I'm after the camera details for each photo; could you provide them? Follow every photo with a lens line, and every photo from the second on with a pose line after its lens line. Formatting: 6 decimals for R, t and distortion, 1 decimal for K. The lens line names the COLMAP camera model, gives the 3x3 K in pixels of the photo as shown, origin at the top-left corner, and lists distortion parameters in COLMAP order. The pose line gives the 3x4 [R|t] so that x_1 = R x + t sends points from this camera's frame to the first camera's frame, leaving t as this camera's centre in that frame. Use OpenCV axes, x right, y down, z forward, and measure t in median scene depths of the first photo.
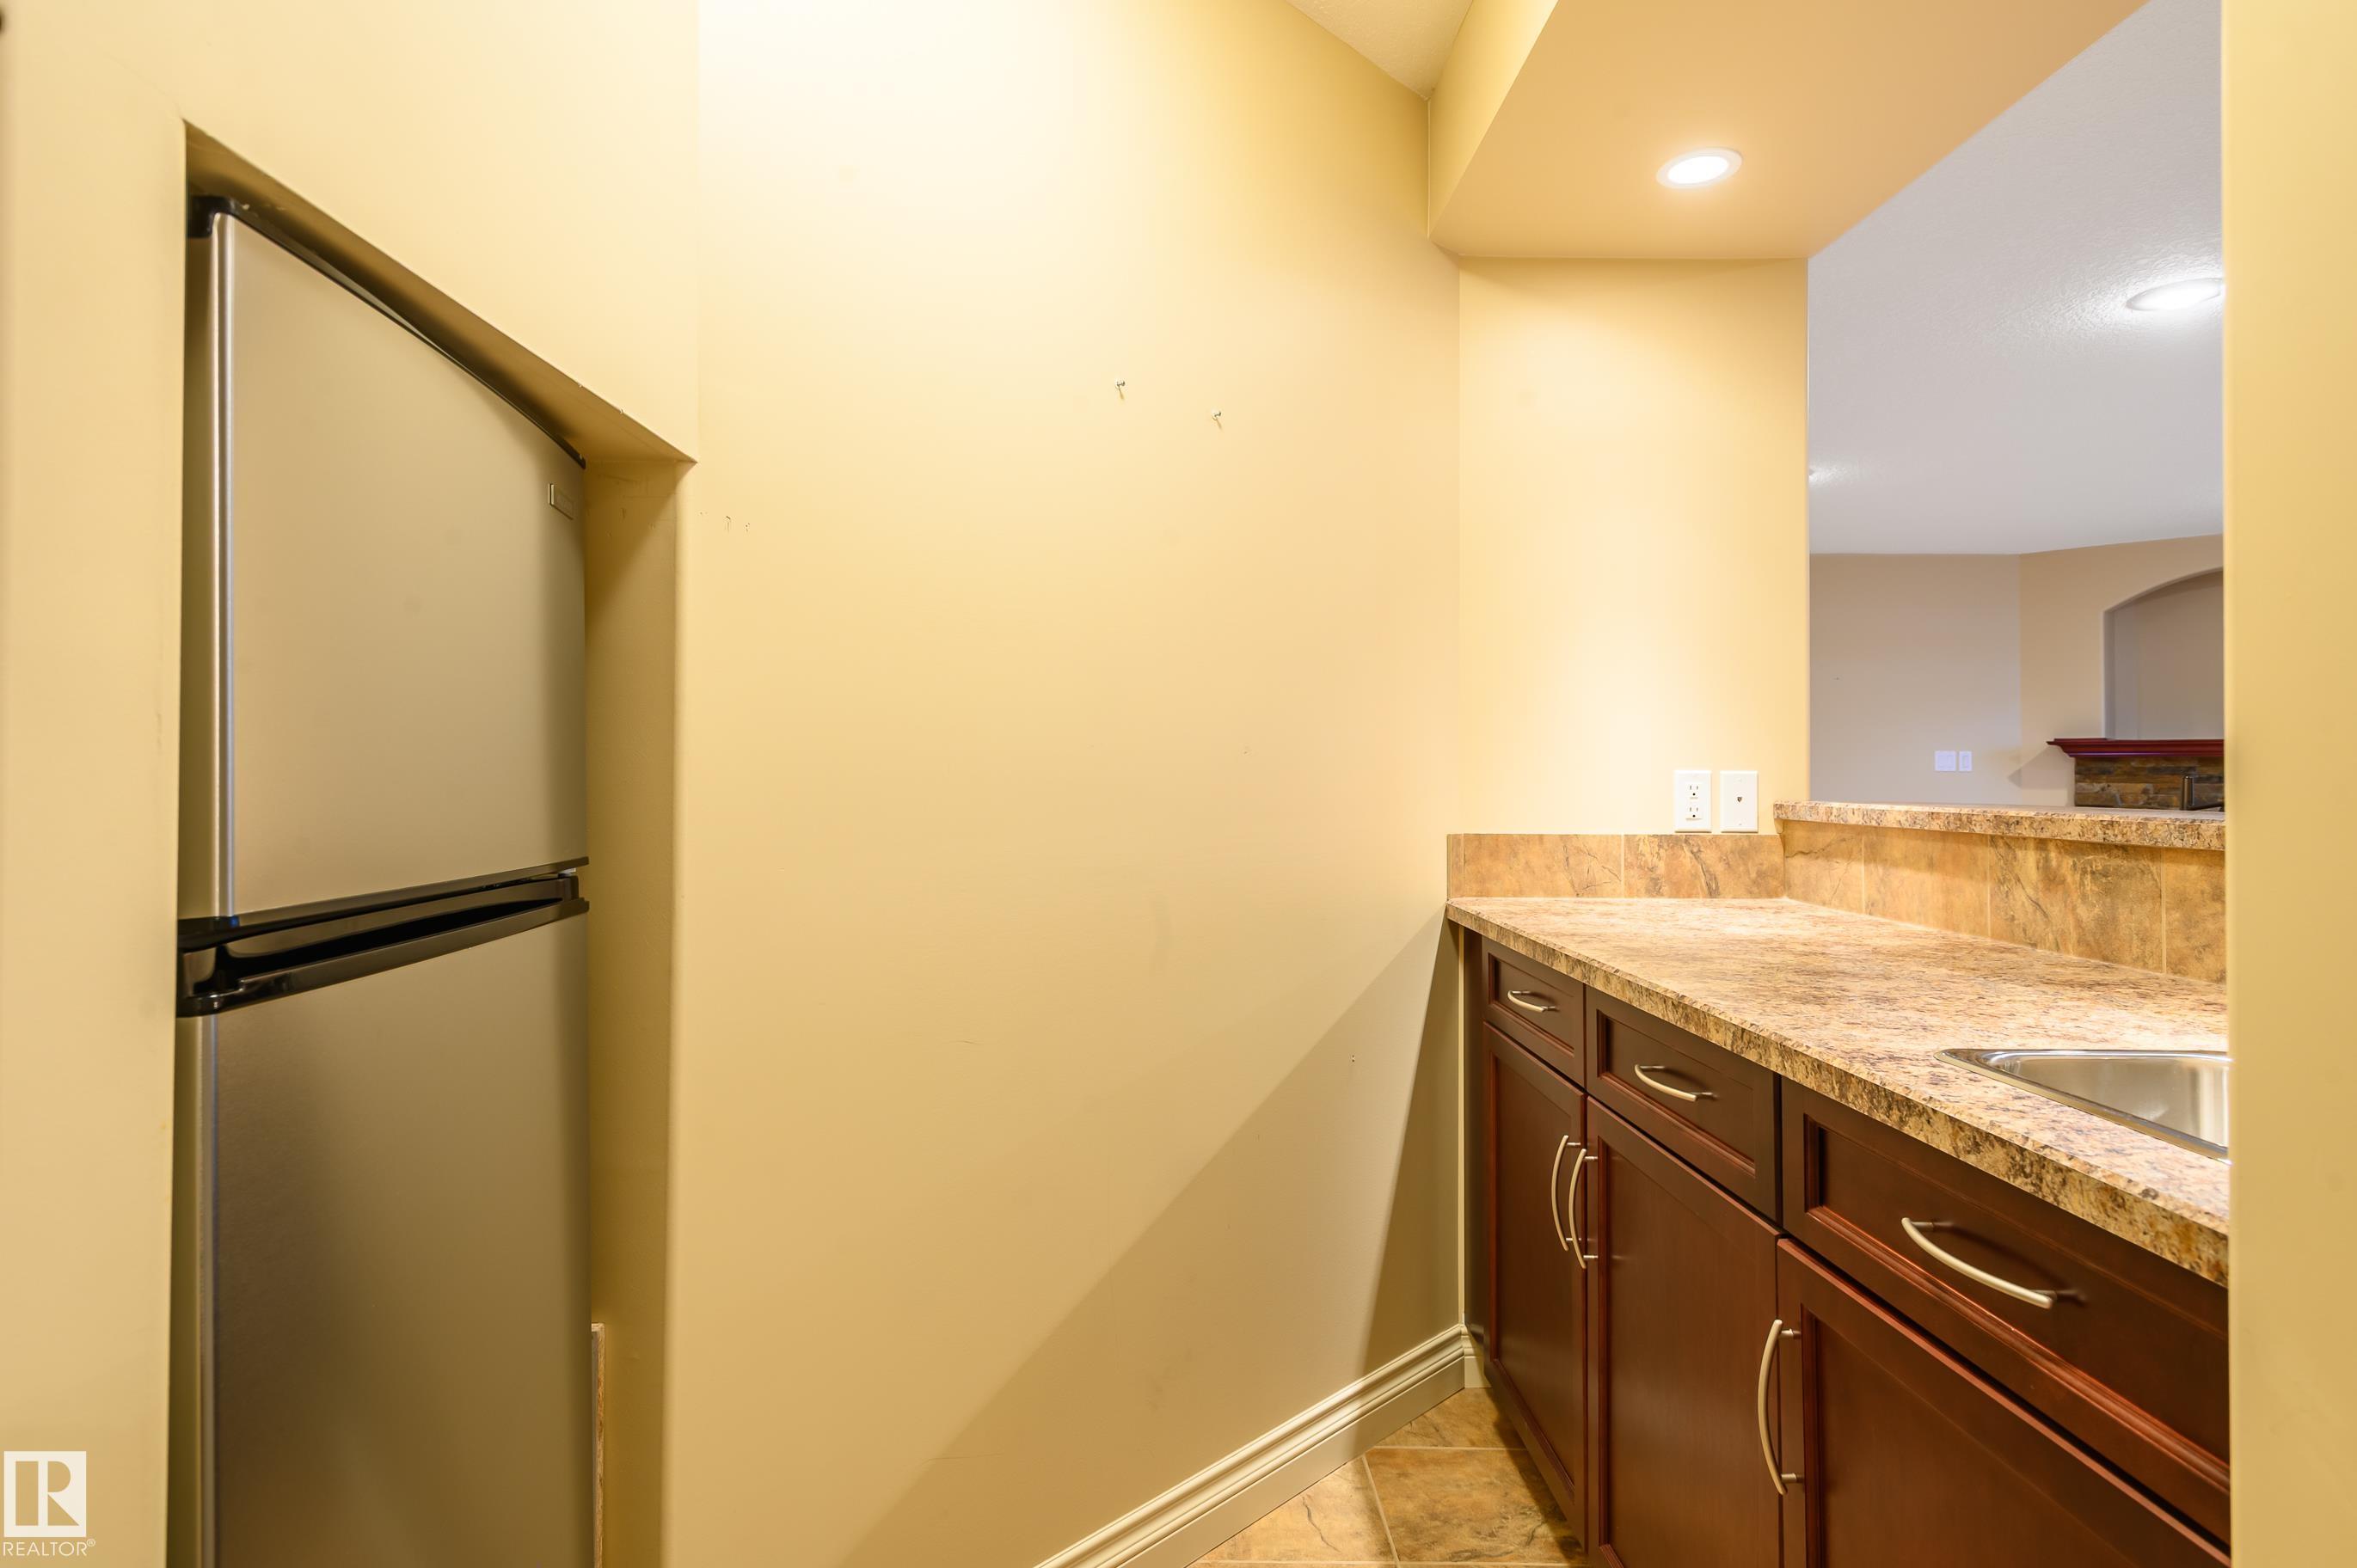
lens RADIAL K [[1225.5, 0, 1145.7], [0, 1225.5, 760.2], [0, 0, 1]] dist [0.015105, -0.008876]
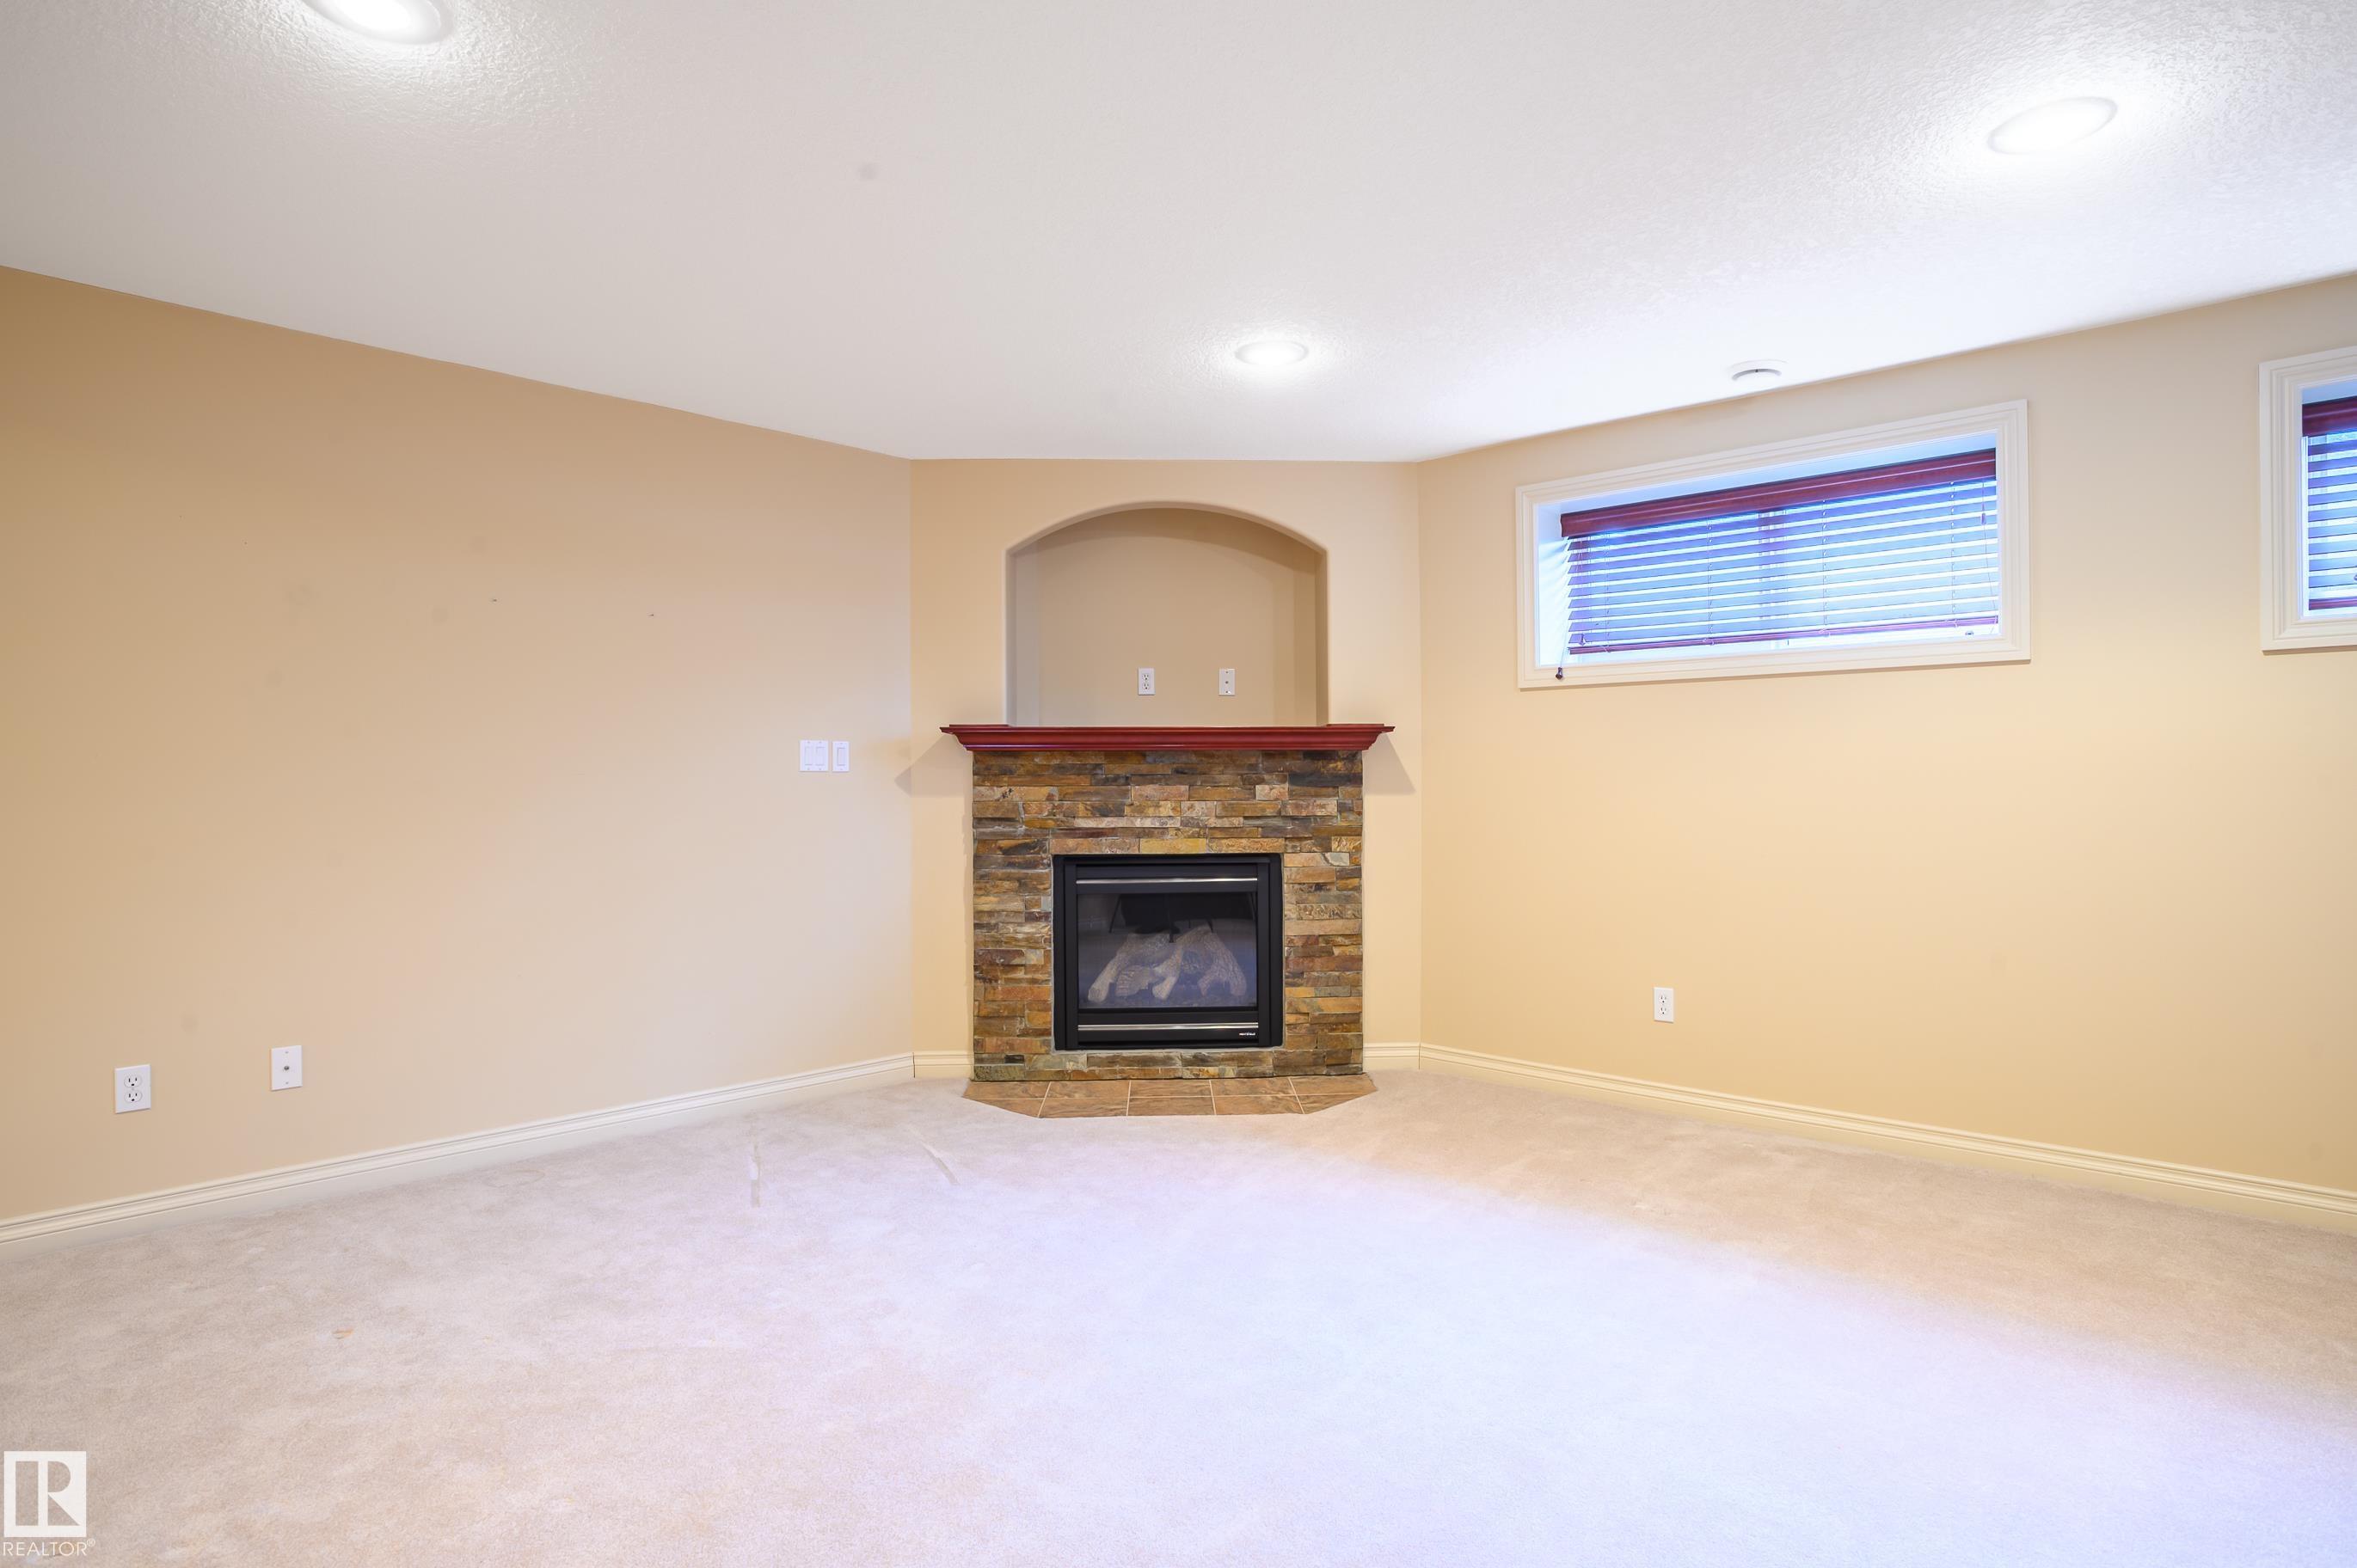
lens RADIAL K [[1300.7, 0, 1169.0], [0, 1300.7, 787.3], [0, 0, 1]] dist [-0.040602, 0.020097]
pose [[0.699818, -0.011715, 0.714225, 0.299600], [-0.002015, 0.999829, 0.018374, 0.004679], [-0.714318, -0.014298, 0.699675, 0.397444]]
